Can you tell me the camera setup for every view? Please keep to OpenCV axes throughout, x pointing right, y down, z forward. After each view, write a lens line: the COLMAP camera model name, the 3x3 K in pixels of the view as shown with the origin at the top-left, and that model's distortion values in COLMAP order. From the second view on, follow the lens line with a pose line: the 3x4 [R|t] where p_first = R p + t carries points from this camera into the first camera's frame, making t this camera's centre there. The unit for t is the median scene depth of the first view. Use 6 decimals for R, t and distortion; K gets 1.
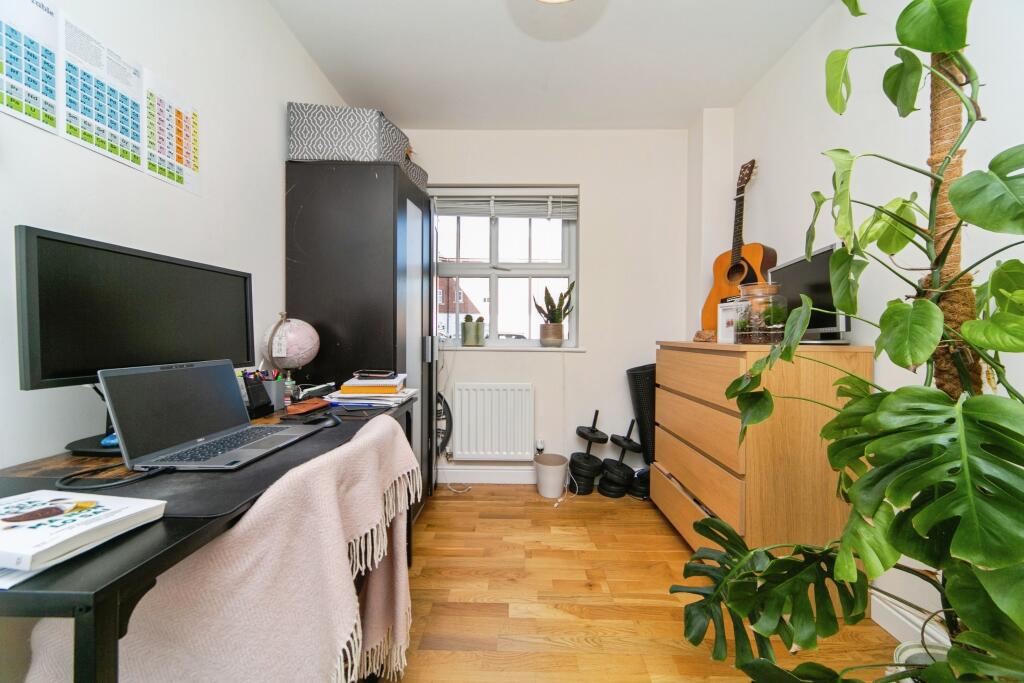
lens RADIAL K [[371.4, 0, 510.5], [0, 371.4, 335.2], [0, 0, 1]] dist [0.009521, -0.000506]
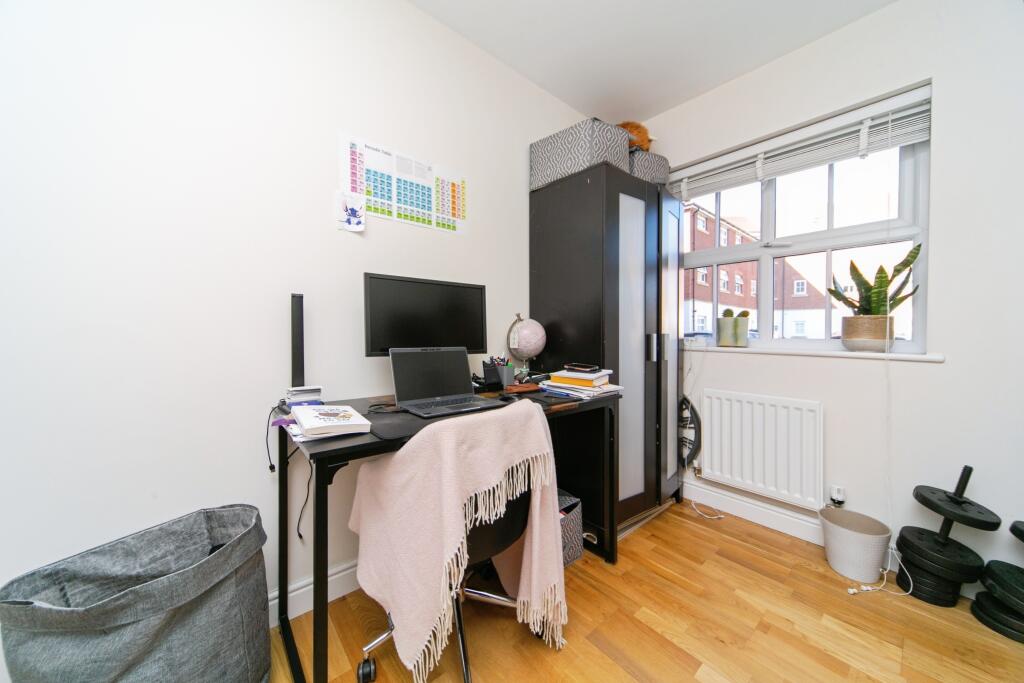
lens RADIAL K [[371.4, 0, 521.5], [0, 371.4, 341.4], [0, 0, 1]] dist [0.009521, -0.000506]
pose [[0.648073, 0.015262, -0.761426, 0.232257], [-0.008626, 0.999882, 0.012700, 0.011318], [0.761530, -0.001662, 0.648128, 0.119349]]
